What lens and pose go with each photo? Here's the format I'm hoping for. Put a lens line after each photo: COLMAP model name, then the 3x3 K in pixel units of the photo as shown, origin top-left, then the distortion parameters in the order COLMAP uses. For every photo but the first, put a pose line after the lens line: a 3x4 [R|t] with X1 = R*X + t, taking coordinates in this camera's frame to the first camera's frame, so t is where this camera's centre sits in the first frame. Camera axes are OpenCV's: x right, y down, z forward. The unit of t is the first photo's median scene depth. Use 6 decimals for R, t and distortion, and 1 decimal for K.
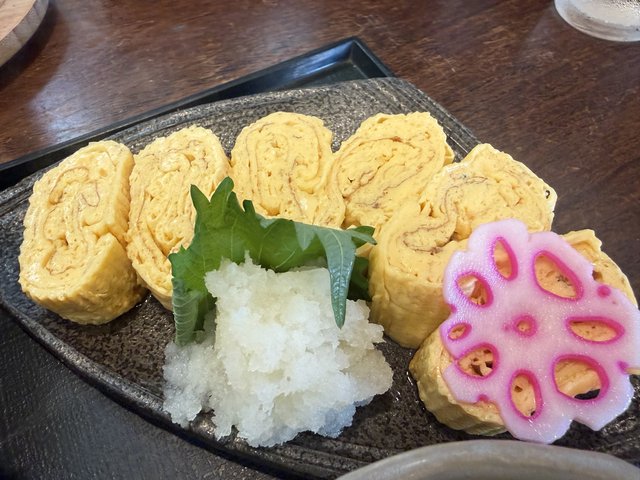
lens RADIAL K [[505.2, 0, 319.6], [0, 505.2, 240.5], [0, 0, 1]] dist [0.000116, 0.001609]
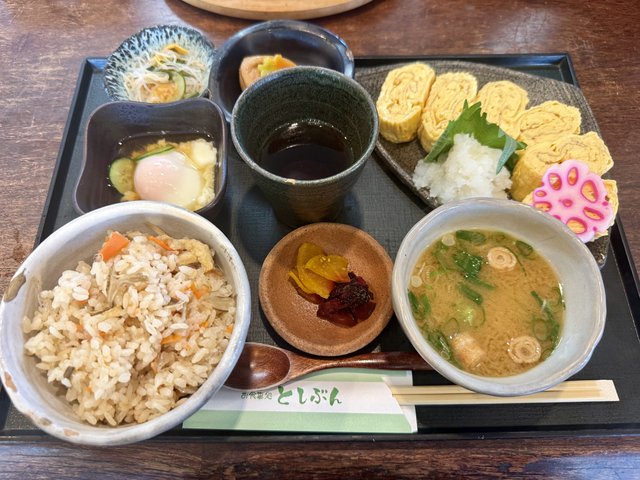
lens RADIAL K [[478.4, 0, 336.8], [0, 478.4, 248.2], [0, 0, 1]] dist [-0.024163, -0.006606]
pose [[0.880256, 0.431598, -0.197164, -0.027657], [-0.397635, 0.897696, 0.189810, 0.307556], [0.258915, -0.088682, 0.961820, -1.269639]]
